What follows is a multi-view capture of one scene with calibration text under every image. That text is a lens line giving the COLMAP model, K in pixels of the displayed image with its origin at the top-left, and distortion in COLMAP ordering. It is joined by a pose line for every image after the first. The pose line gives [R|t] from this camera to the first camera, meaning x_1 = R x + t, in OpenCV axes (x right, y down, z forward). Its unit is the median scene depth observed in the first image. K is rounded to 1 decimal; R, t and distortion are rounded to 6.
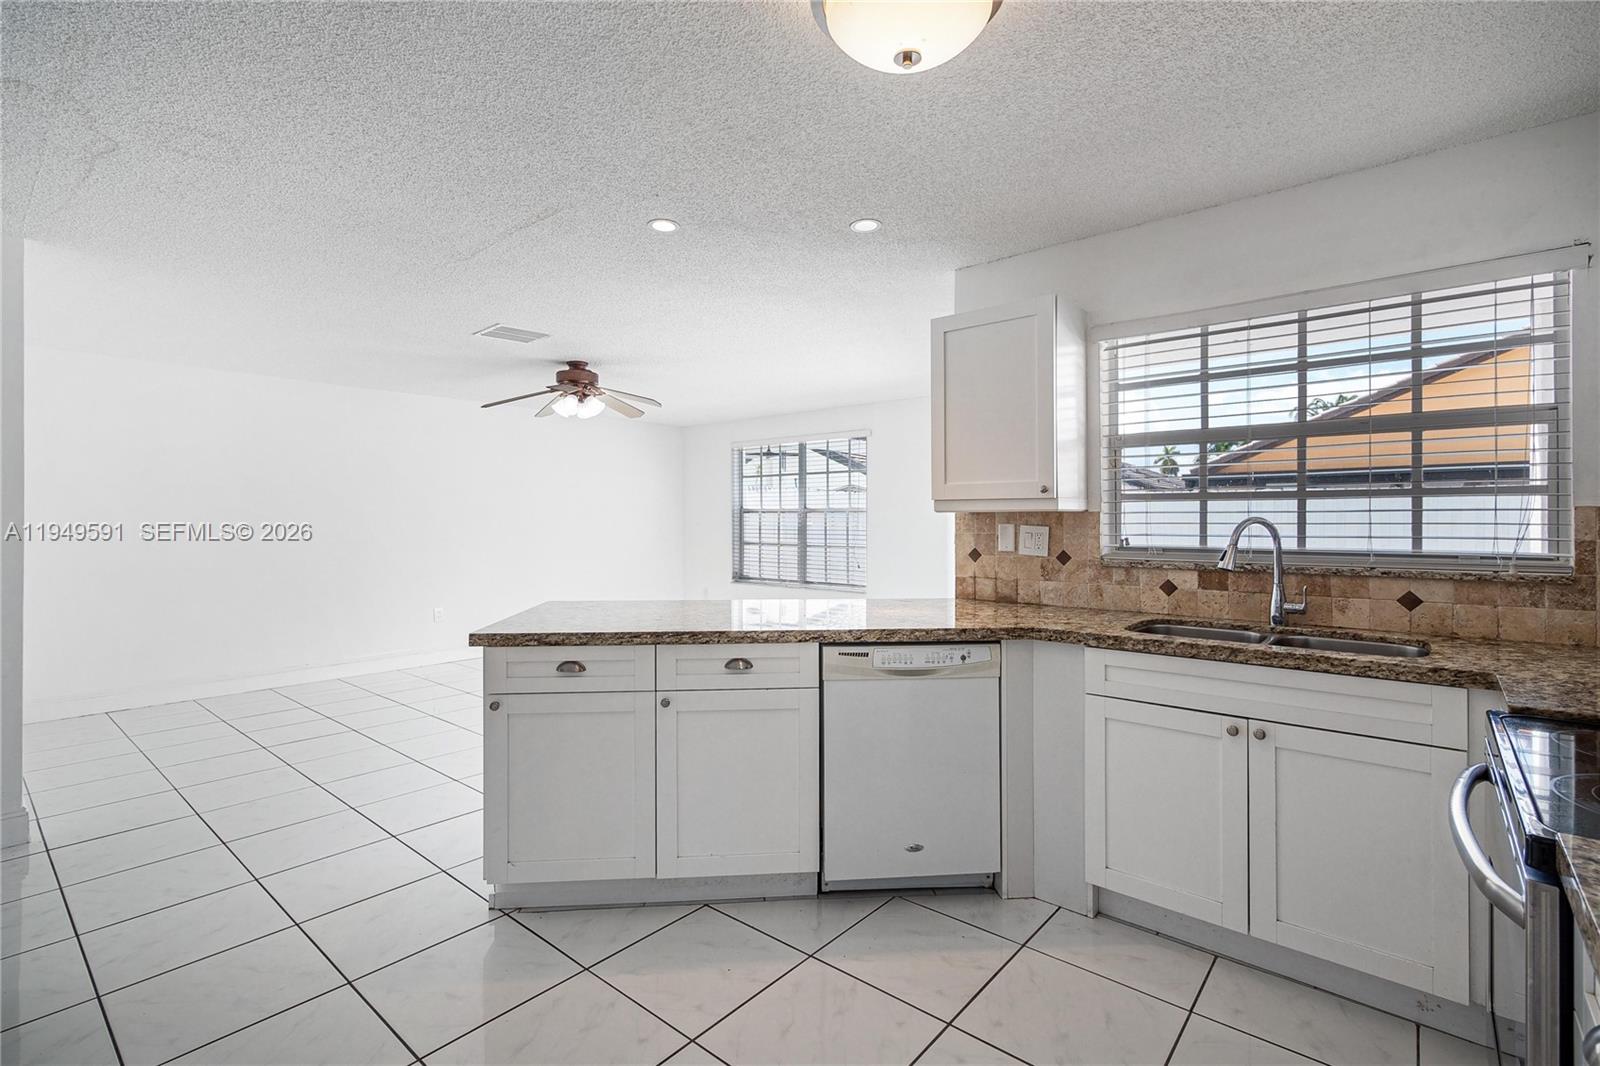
lens RADIAL K [[720.7, 0, 806.4], [0, 720.7, 547.5], [0, 0, 1]] dist [0.001586, -0.000044]
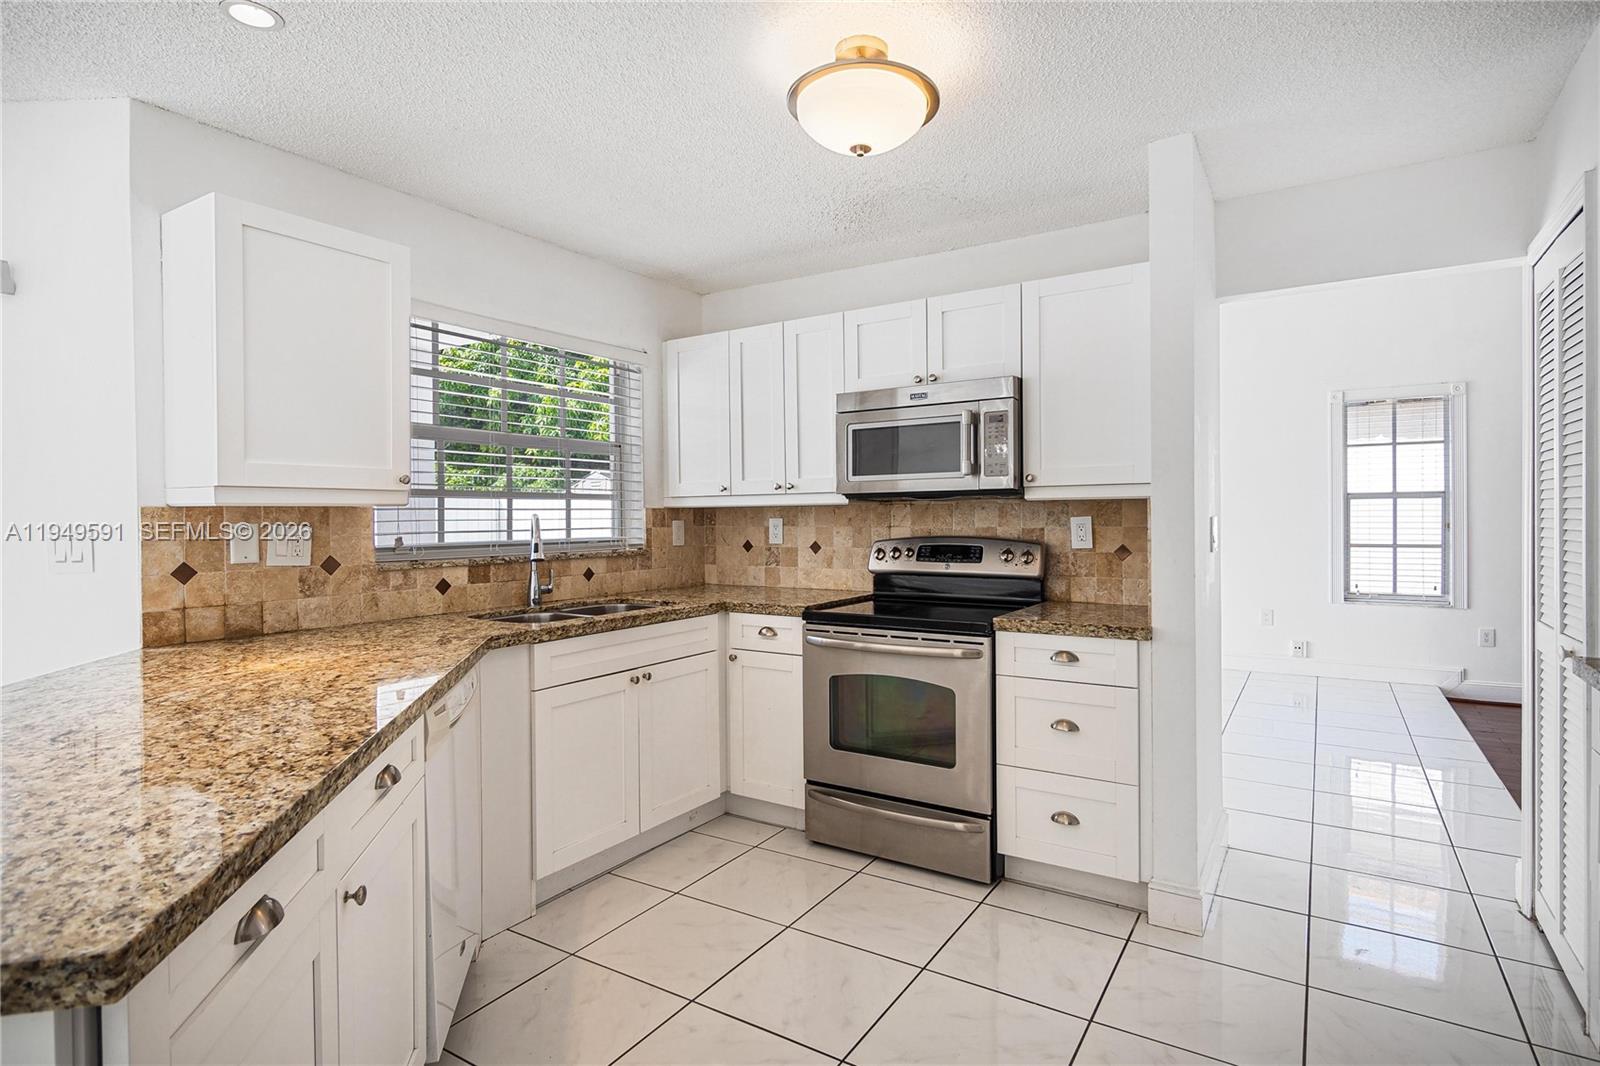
lens RADIAL K [[845.4, 0, 800.0], [0, 845.4, 533.0], [0, 0, 1]] dist [0.001532, 0.000848]
pose [[-0.137438, -0.019012, 0.990328, -0.616406], [0.044662, 0.998680, 0.025371, -0.021054], [-0.989503, 0.047716, -0.136407, 0.599598]]
